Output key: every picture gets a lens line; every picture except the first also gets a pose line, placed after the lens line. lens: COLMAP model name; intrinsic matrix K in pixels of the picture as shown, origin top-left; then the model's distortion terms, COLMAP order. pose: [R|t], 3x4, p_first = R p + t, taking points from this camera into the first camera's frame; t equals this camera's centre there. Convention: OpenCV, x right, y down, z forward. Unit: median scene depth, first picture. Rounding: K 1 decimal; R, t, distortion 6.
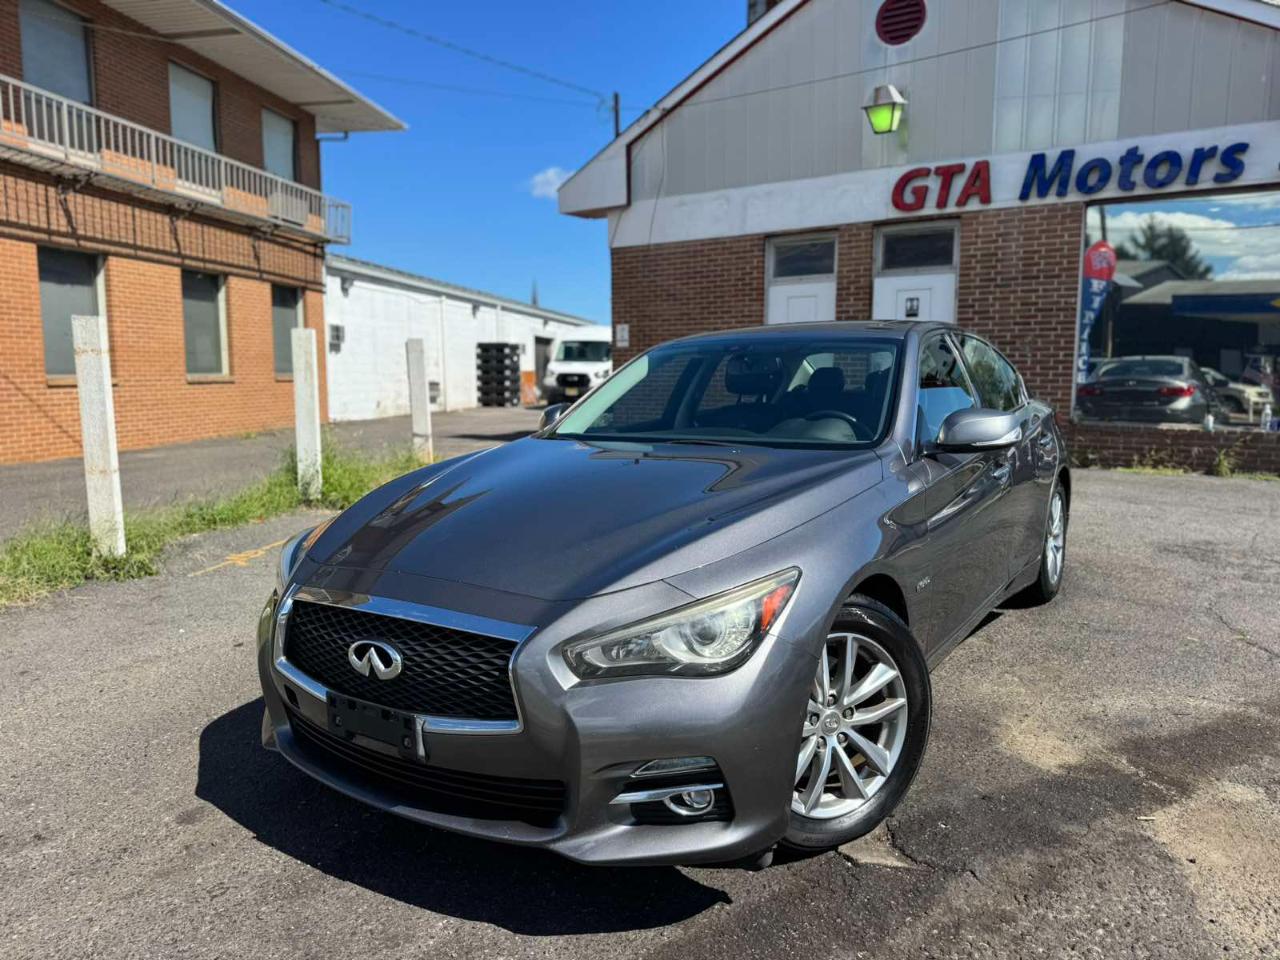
lens RADIAL K [[901.7, 0, 638.8], [0, 901.7, 483.7], [0, 0, 1]] dist [0.040226, -0.055594]
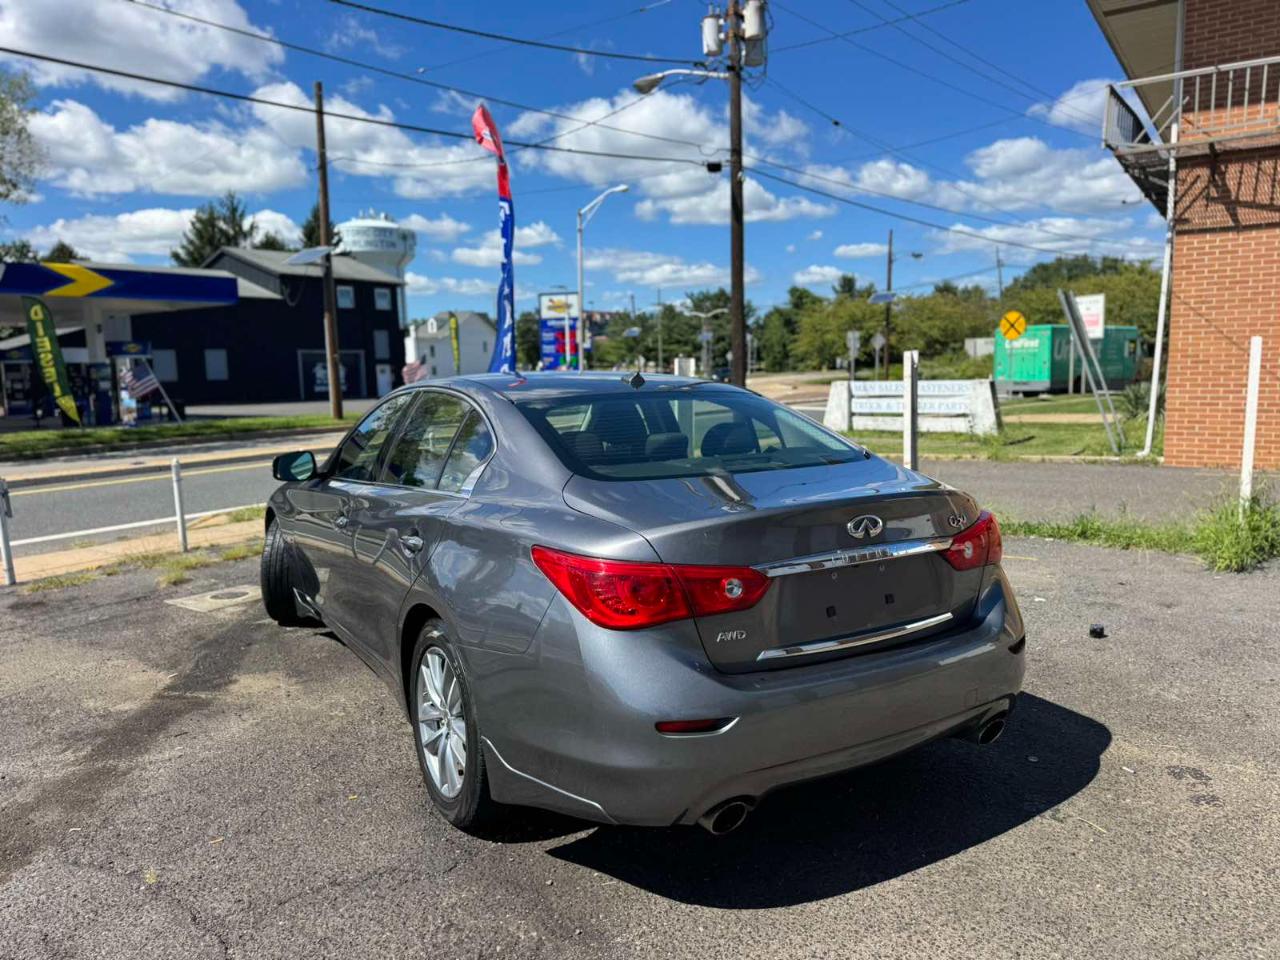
lens RADIAL K [[901.7, 0, 633.4], [0, 901.7, 480.8], [0, 0, 1]] dist [0.040226, -0.055594]
pose [[-0.425592, 0.121112, -0.896774, 0.429836], [-0.085362, 0.981211, 0.173026, -0.098591], [0.900880, 0.150188, -0.407257, 0.617884]]
